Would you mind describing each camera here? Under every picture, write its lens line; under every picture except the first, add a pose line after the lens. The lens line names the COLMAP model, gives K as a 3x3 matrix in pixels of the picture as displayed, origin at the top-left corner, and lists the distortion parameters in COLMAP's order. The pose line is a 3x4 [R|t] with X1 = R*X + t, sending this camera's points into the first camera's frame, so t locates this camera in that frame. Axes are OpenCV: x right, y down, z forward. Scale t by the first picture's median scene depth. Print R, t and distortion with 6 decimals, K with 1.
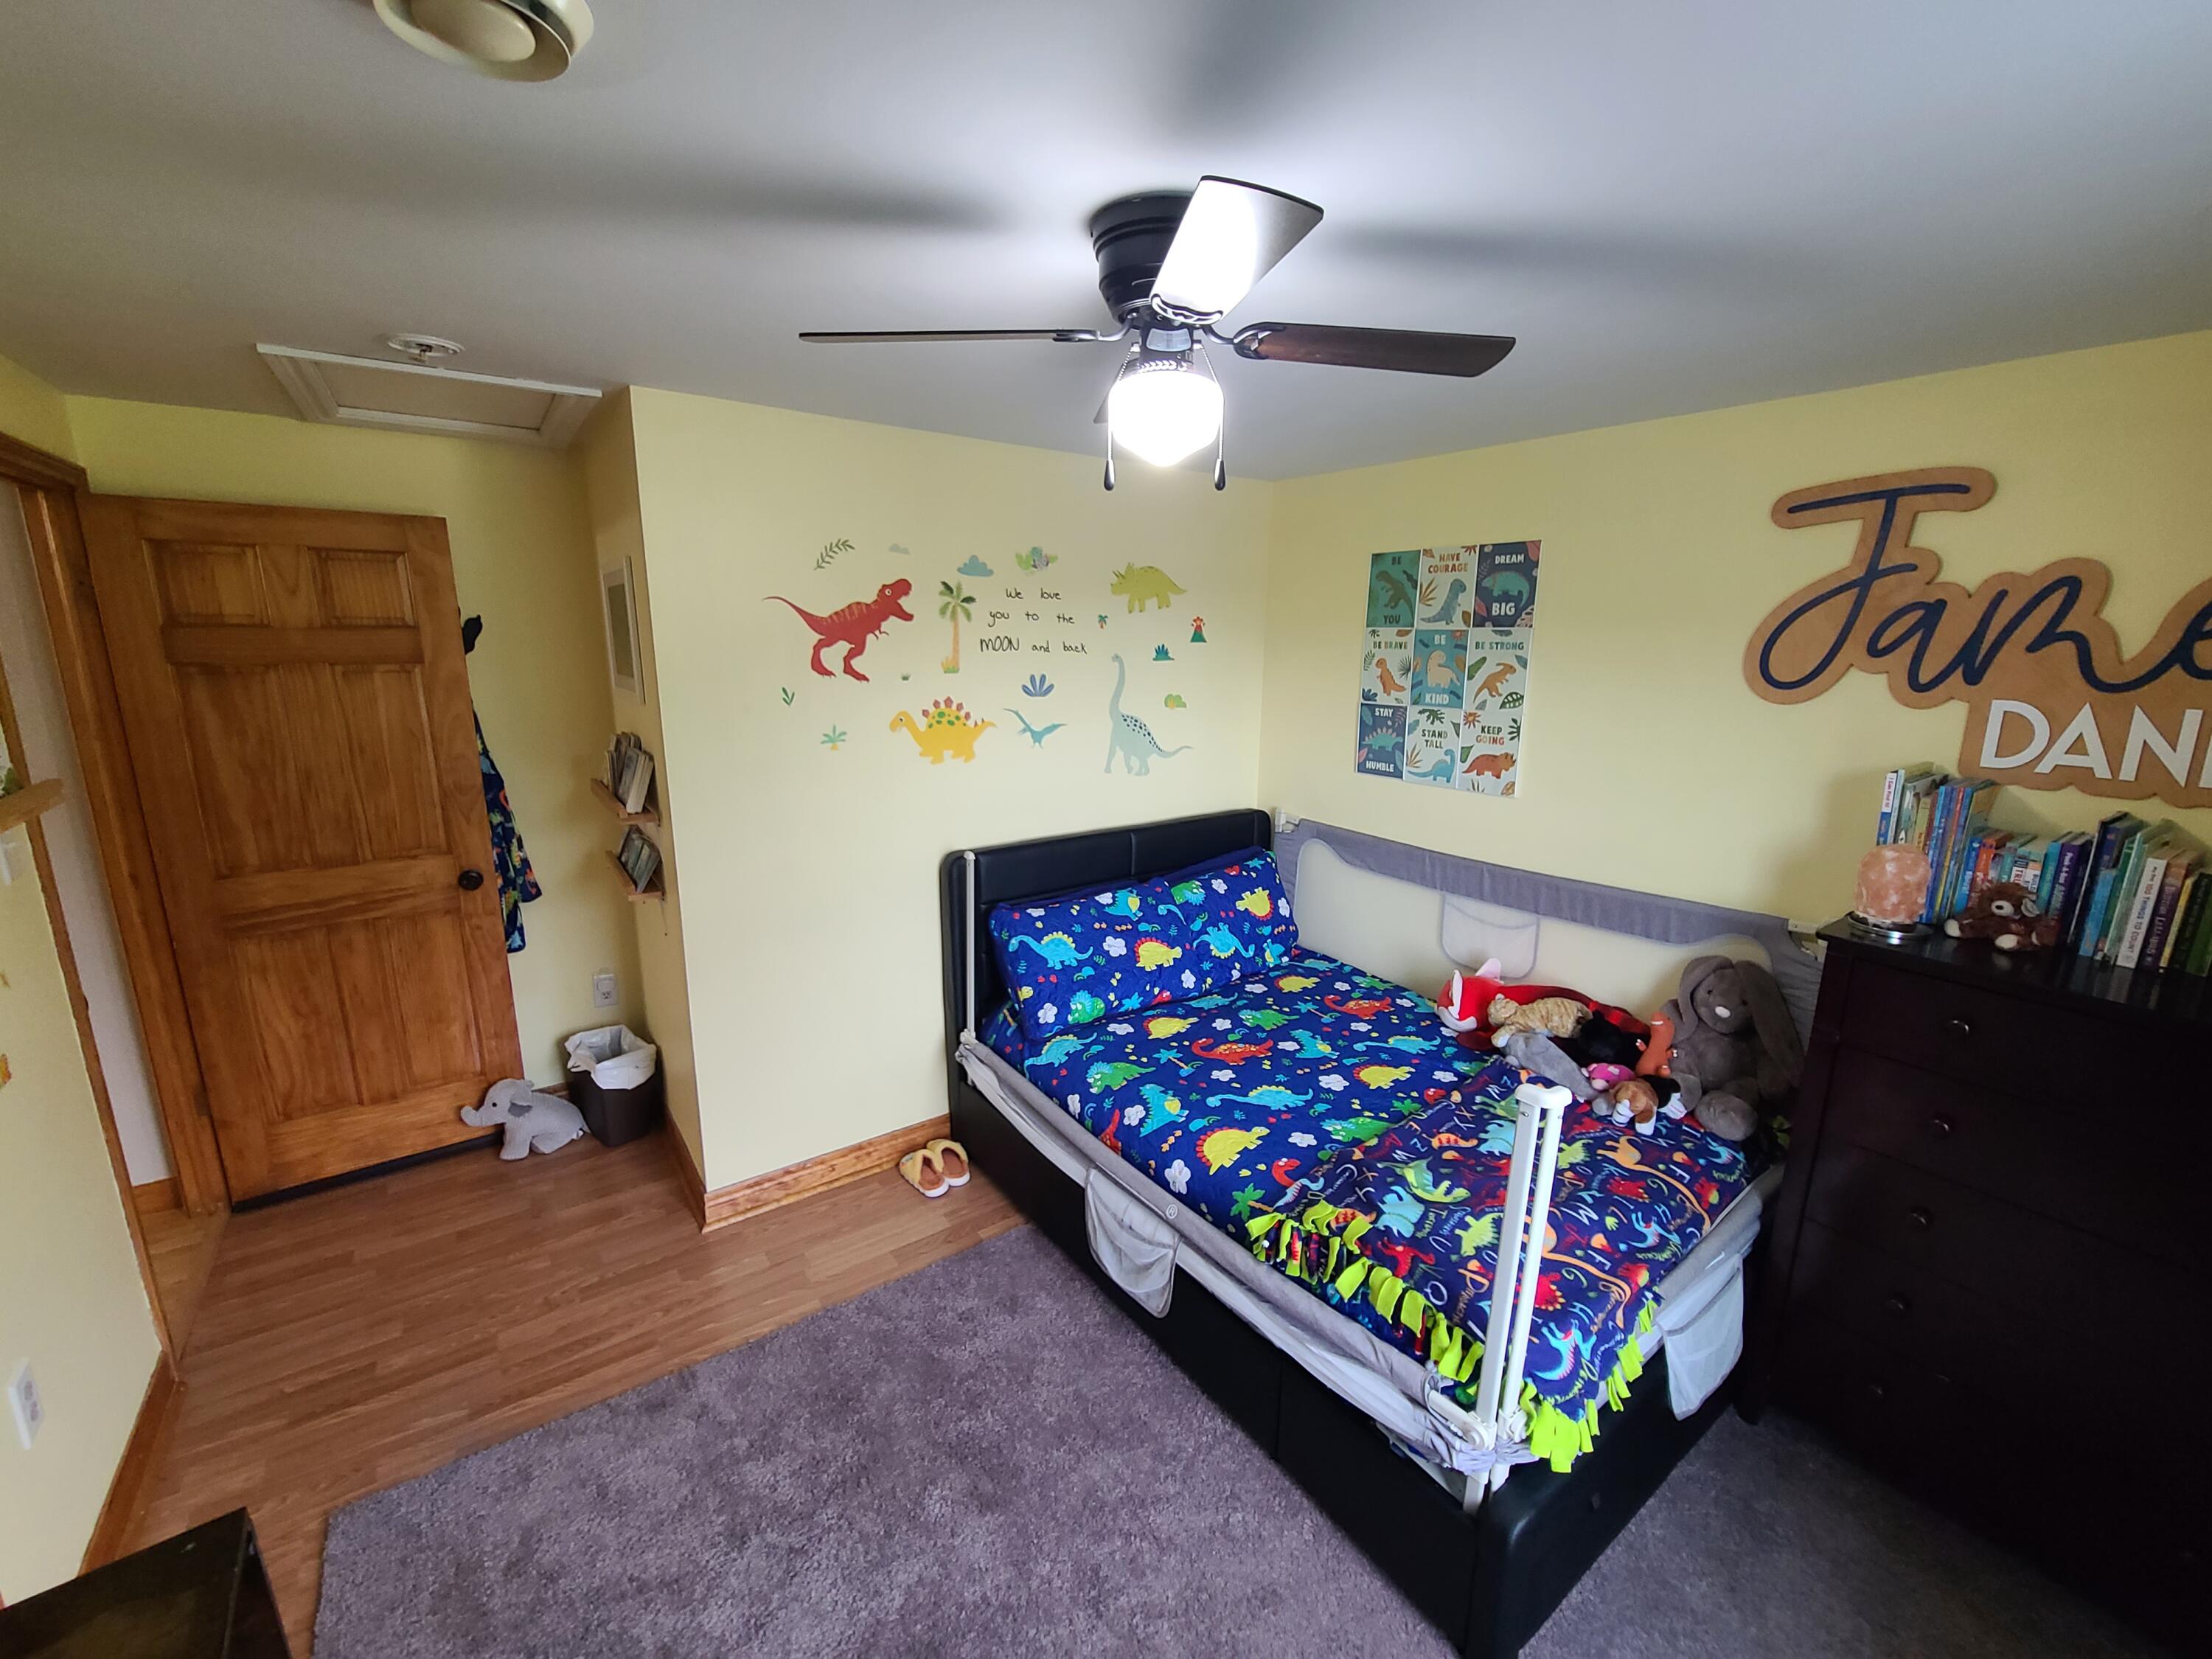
lens RADIAL K [[904.0, 0, 1110.9], [0, 904.0, 831.7], [0, 0, 1]] dist [-0.001131, -0.002042]
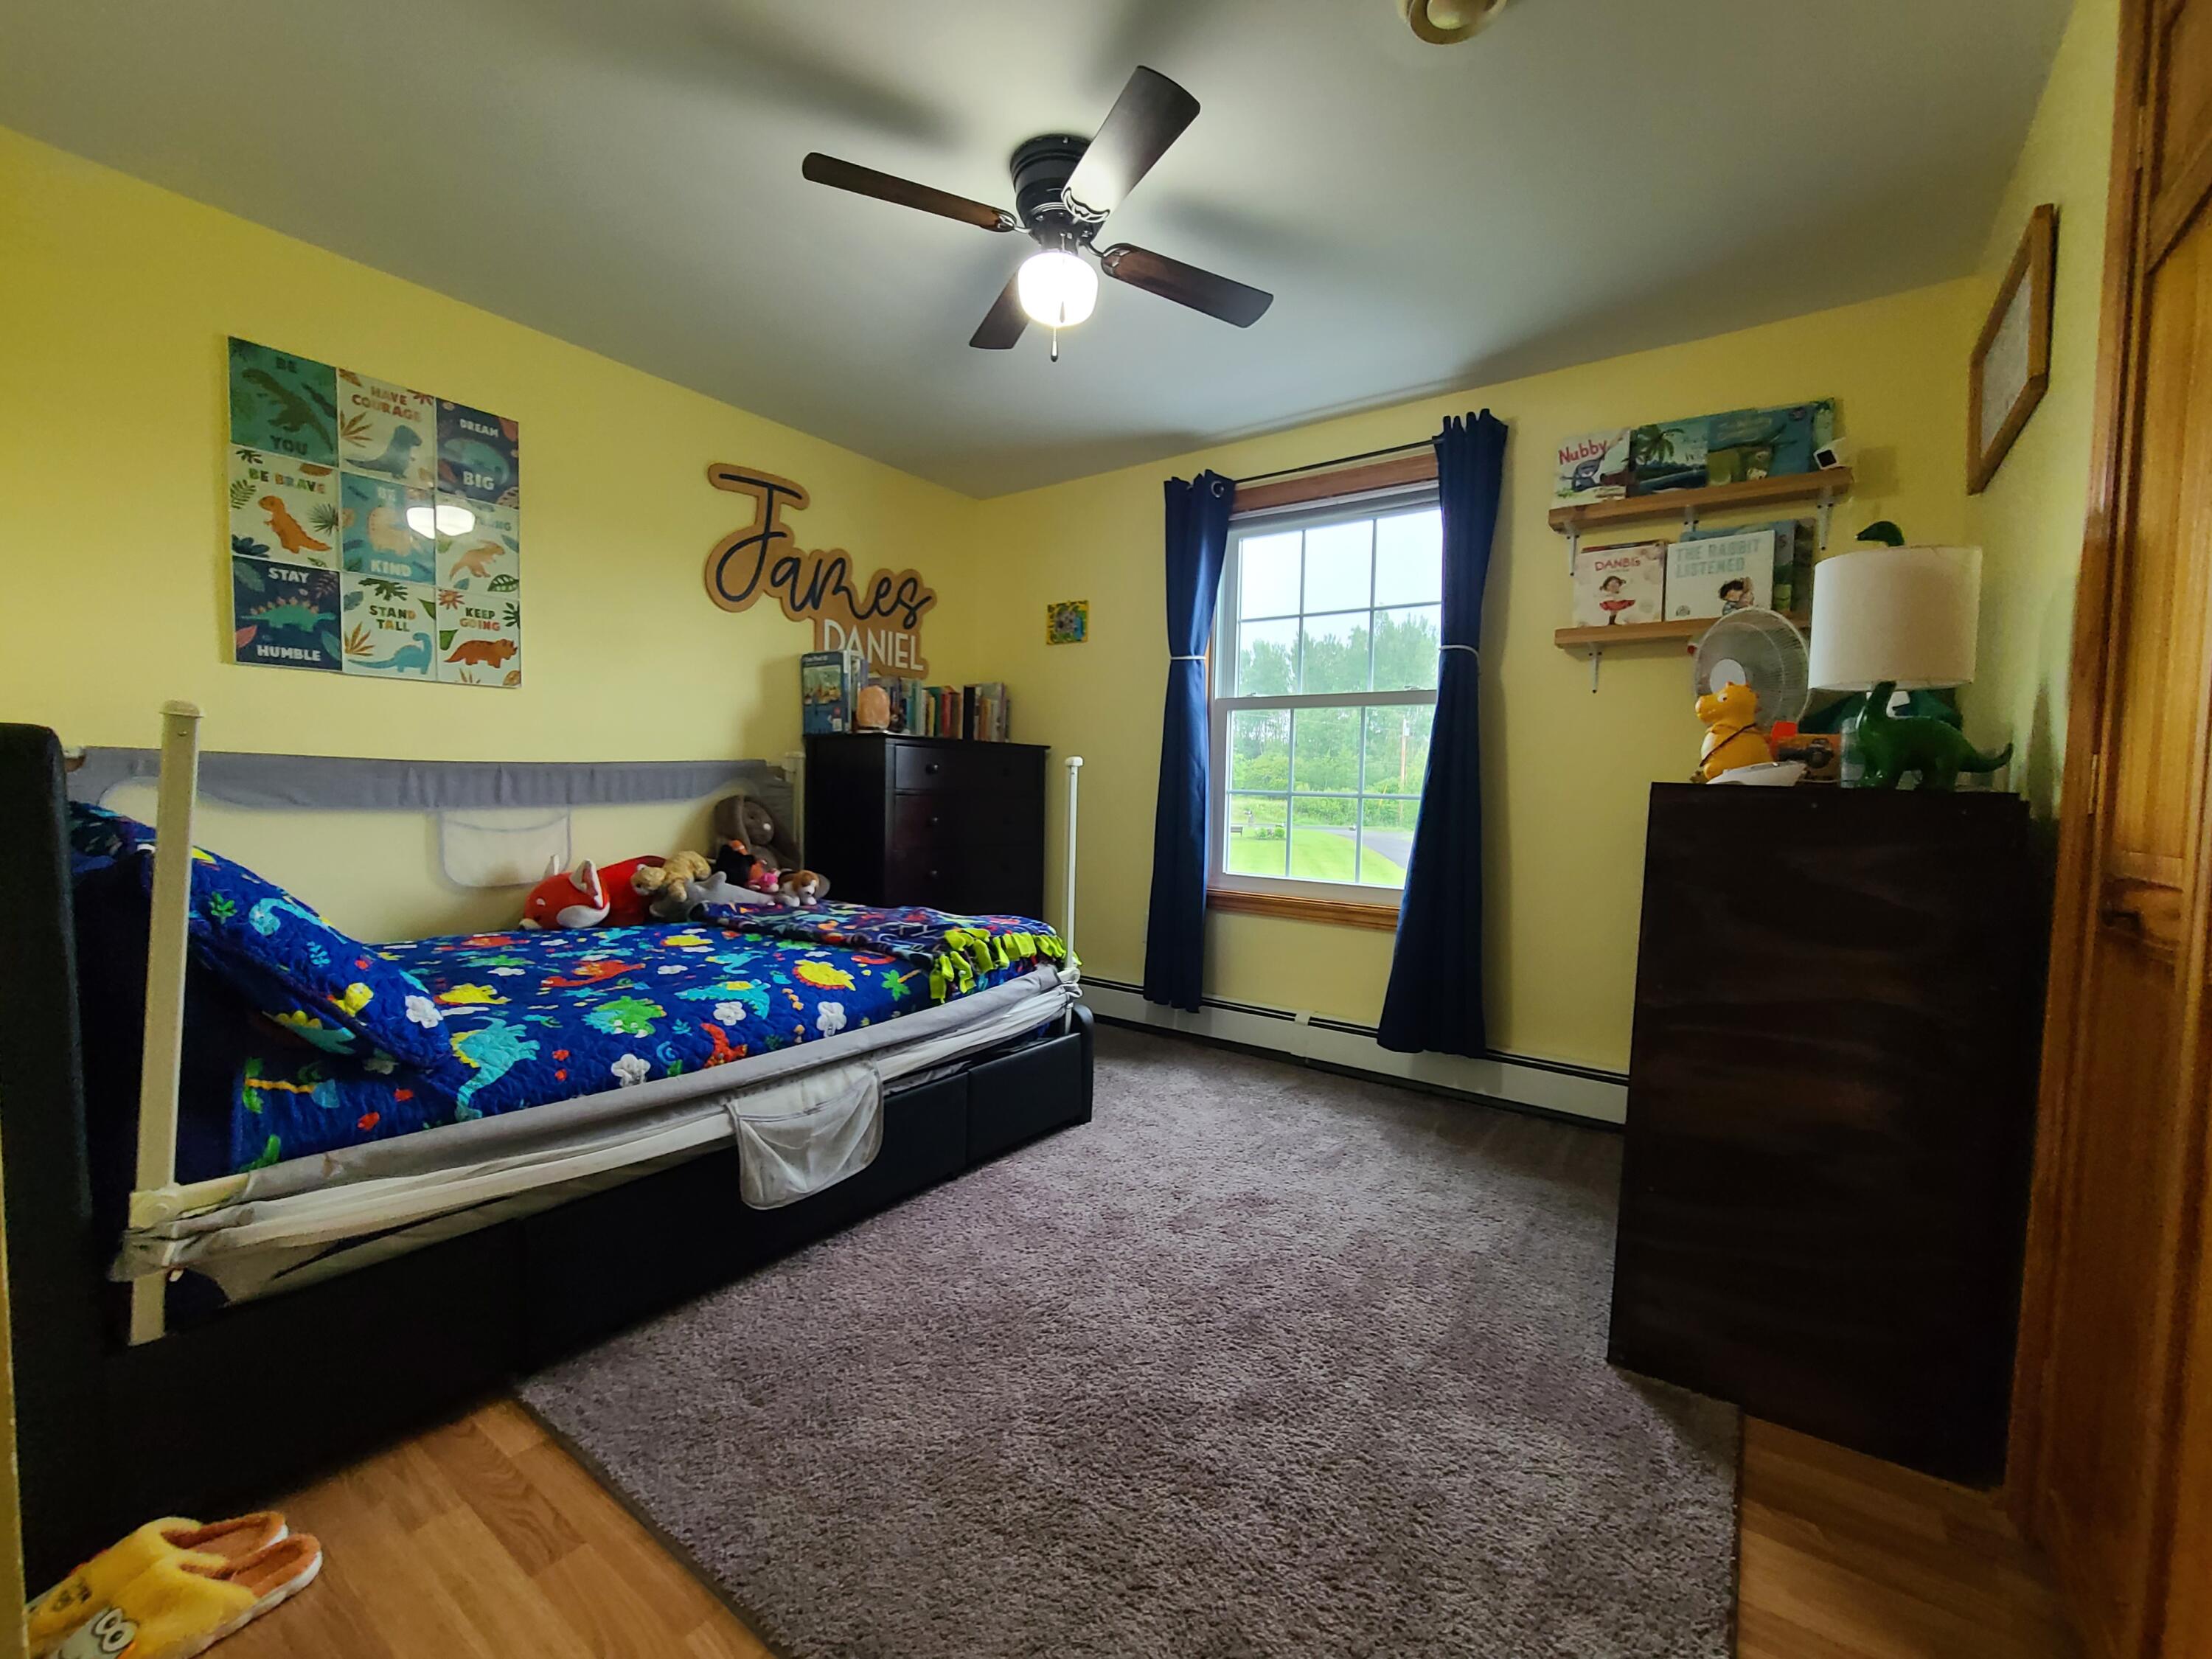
lens RADIAL K [[904.0, 0, 1113.2], [0, 904.0, 840.1], [0, 0, 1]] dist [-0.001131, -0.002042]
pose [[-0.315238, -0.068495, 0.946538, -0.652172], [0.181650, 0.974596, 0.131023, 0.105568], [-0.931466, 0.213241, -0.294787, 0.727429]]
